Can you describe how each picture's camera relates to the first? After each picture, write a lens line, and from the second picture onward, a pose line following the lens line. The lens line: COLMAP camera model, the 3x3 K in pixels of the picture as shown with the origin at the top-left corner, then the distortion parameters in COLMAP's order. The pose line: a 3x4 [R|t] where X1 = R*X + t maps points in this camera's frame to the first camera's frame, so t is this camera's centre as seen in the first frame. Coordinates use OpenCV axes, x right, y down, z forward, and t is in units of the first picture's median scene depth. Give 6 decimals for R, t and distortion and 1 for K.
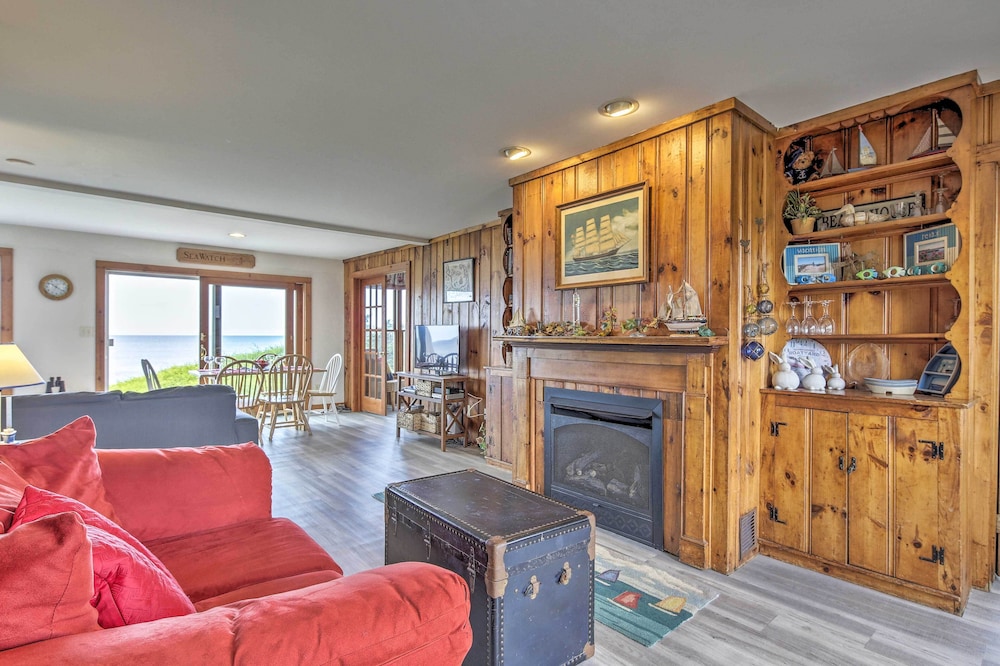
lens RADIAL K [[497.0, 0, 503.7], [0, 497.0, 334.5], [0, 0, 1]] dist [-0.002162, -0.001128]
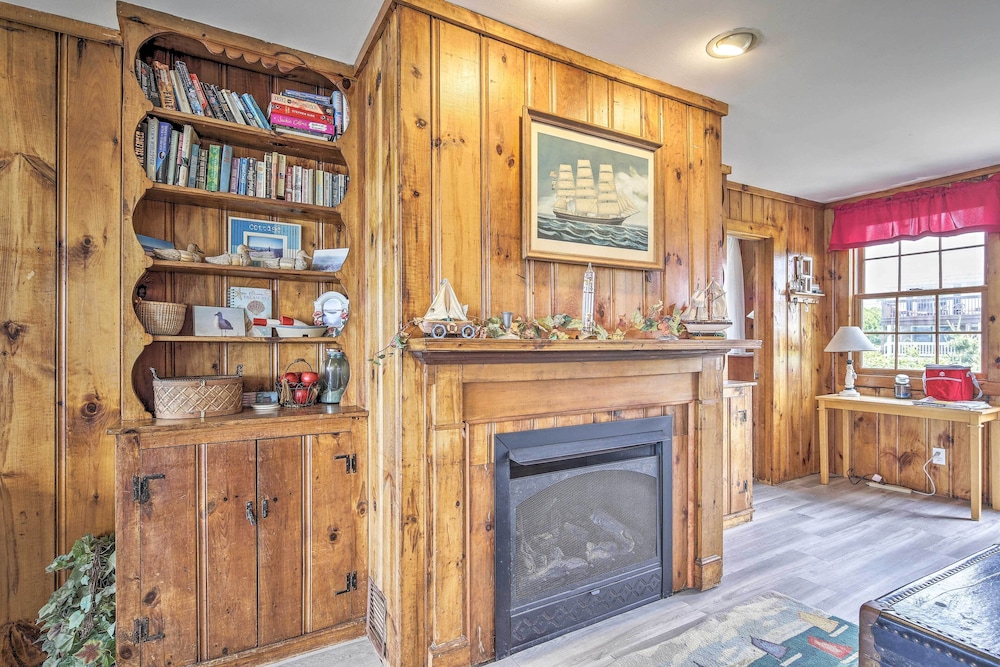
lens RADIAL K [[497.0, 0, 503.7], [0, 497.0, 335.0], [0, 0, 1]] dist [-0.002162, -0.001128]
pose [[0.175678, 0.000760, 0.984447, -0.506980], [-0.003570, 0.999994, -0.000135, -0.002090], [-0.984441, -0.003491, 0.175680, 1.035381]]
